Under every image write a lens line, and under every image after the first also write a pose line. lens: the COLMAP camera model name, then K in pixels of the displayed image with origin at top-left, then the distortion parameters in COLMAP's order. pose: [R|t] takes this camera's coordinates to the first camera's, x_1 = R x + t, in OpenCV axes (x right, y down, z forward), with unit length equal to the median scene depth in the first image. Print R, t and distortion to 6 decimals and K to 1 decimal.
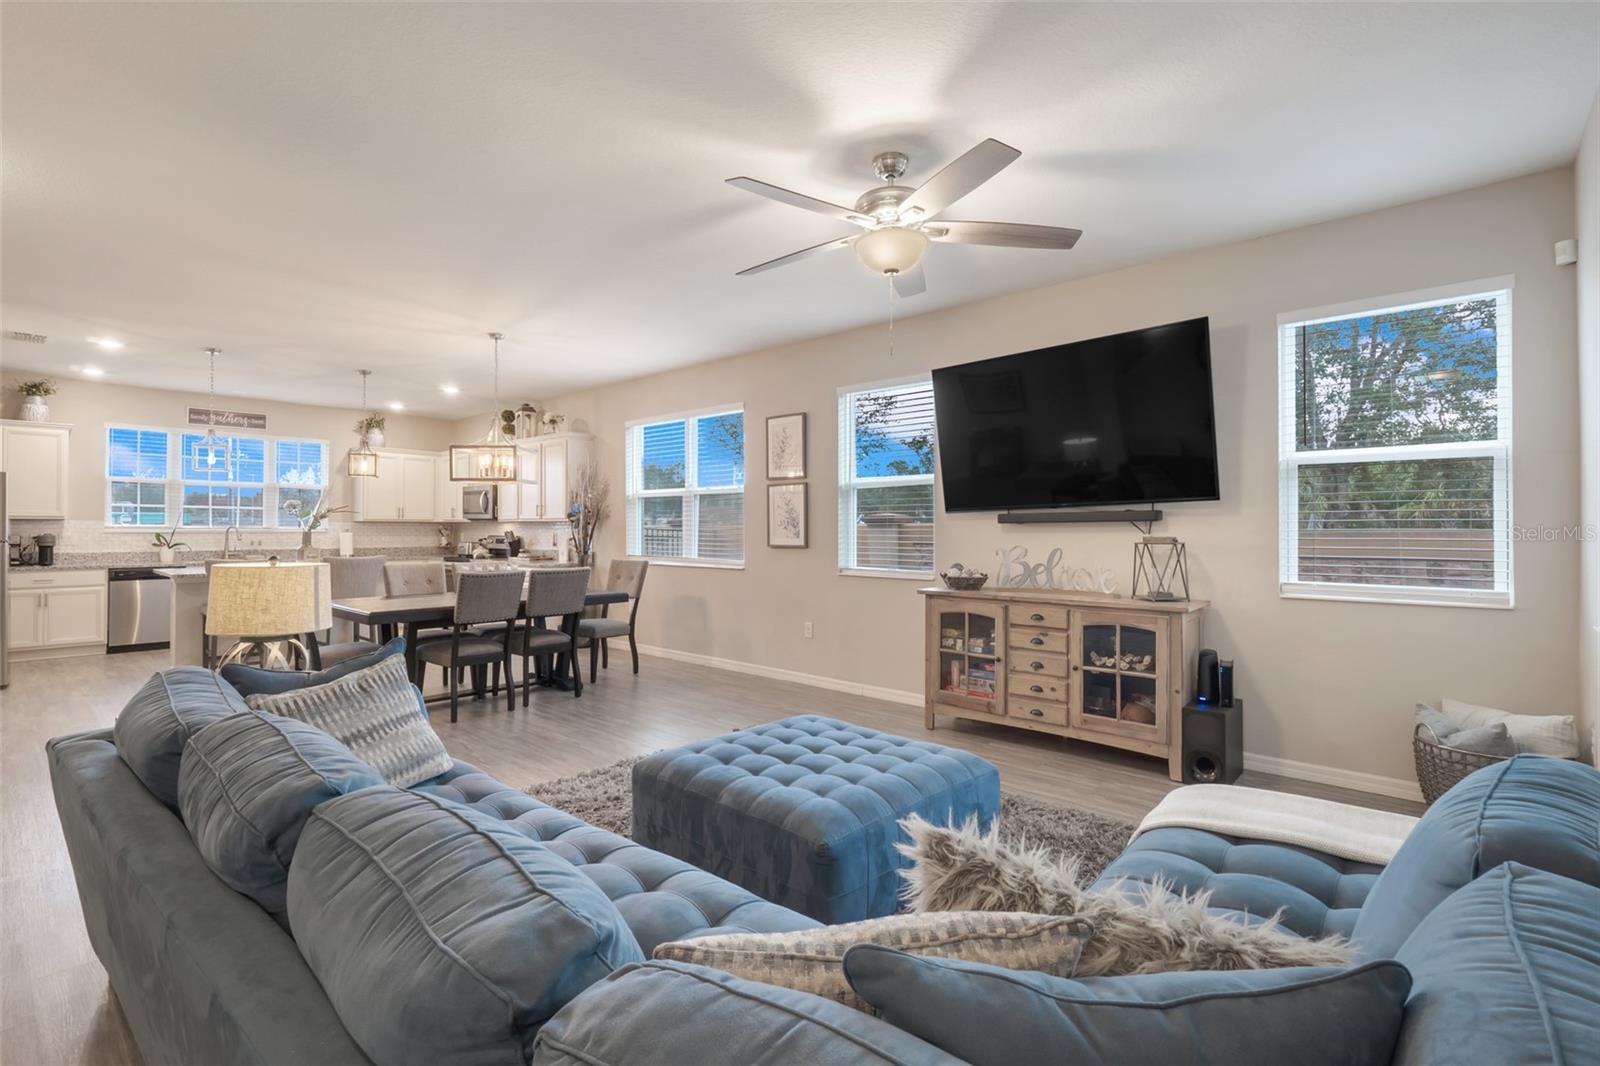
lens RADIAL K [[726.4, 0, 801.5], [0, 726.4, 522.4], [0, 0, 1]] dist [-0.001878, -0.001872]
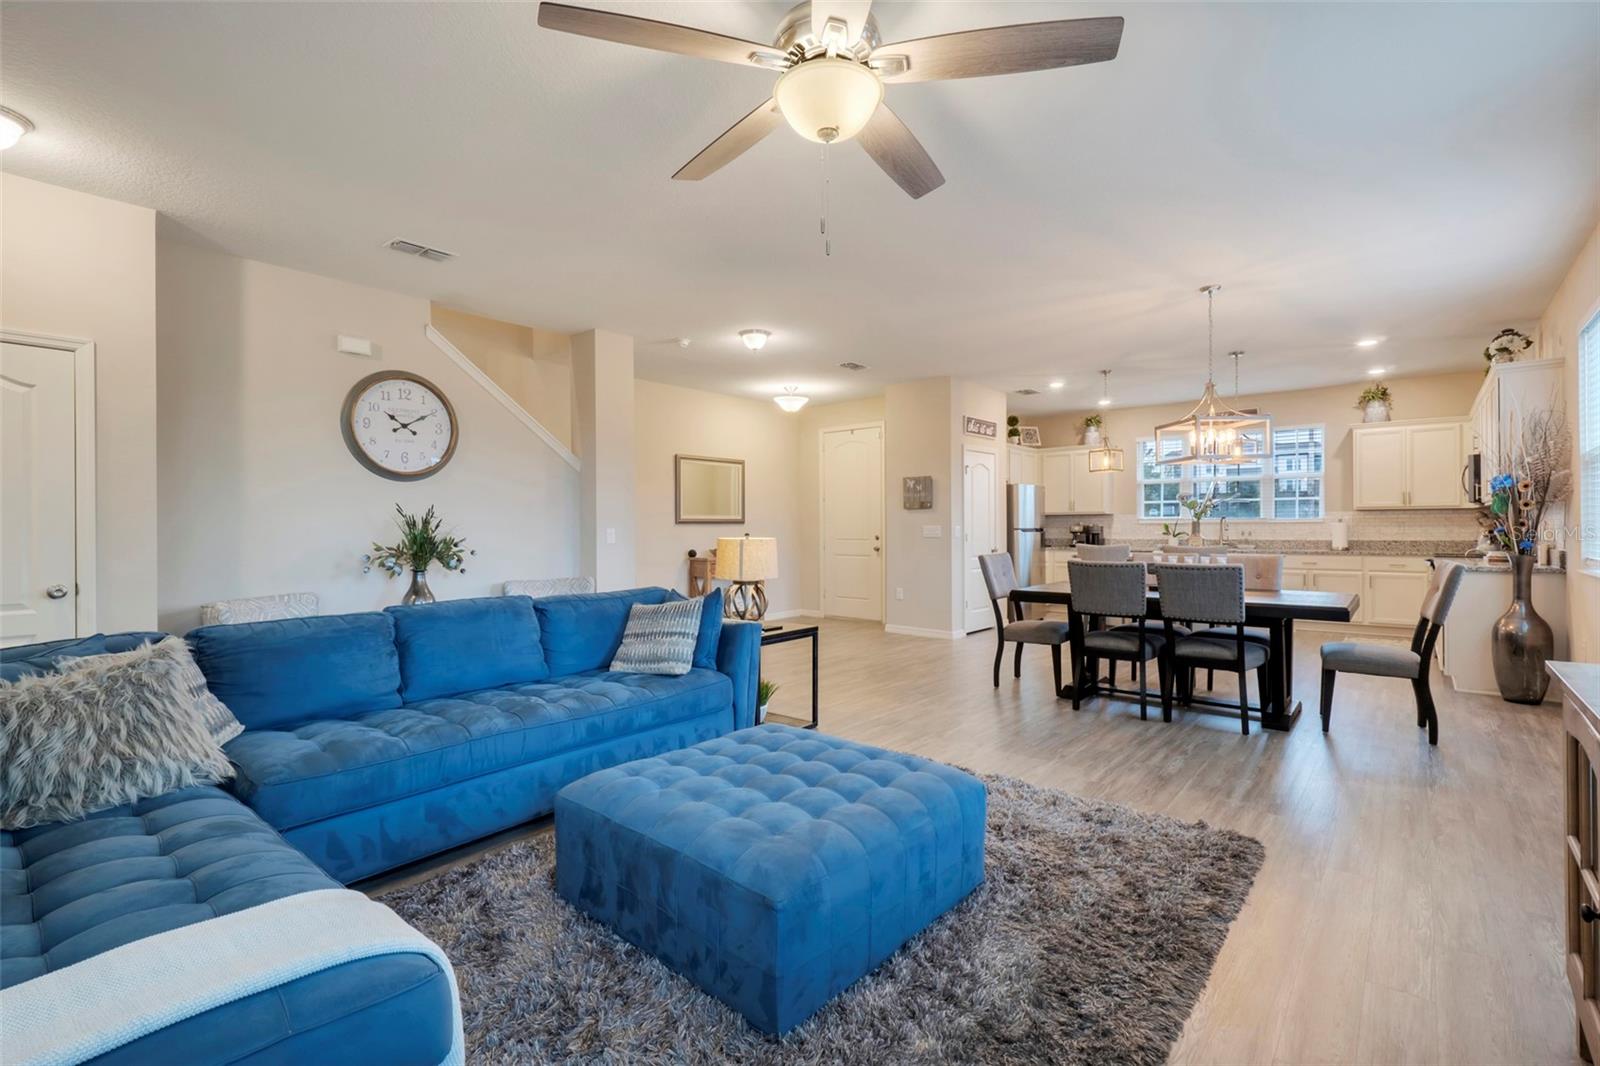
lens RADIAL K [[726.4, 0, 787.9], [0, 726.4, 531.6], [0, 0, 1]] dist [-0.001878, -0.001872]
pose [[0.009284, 0.006033, -0.999939, 0.314793], [0.016248, 0.999849, 0.006183, 0.009748], [0.999825, -0.016304, 0.009185, 0.359177]]
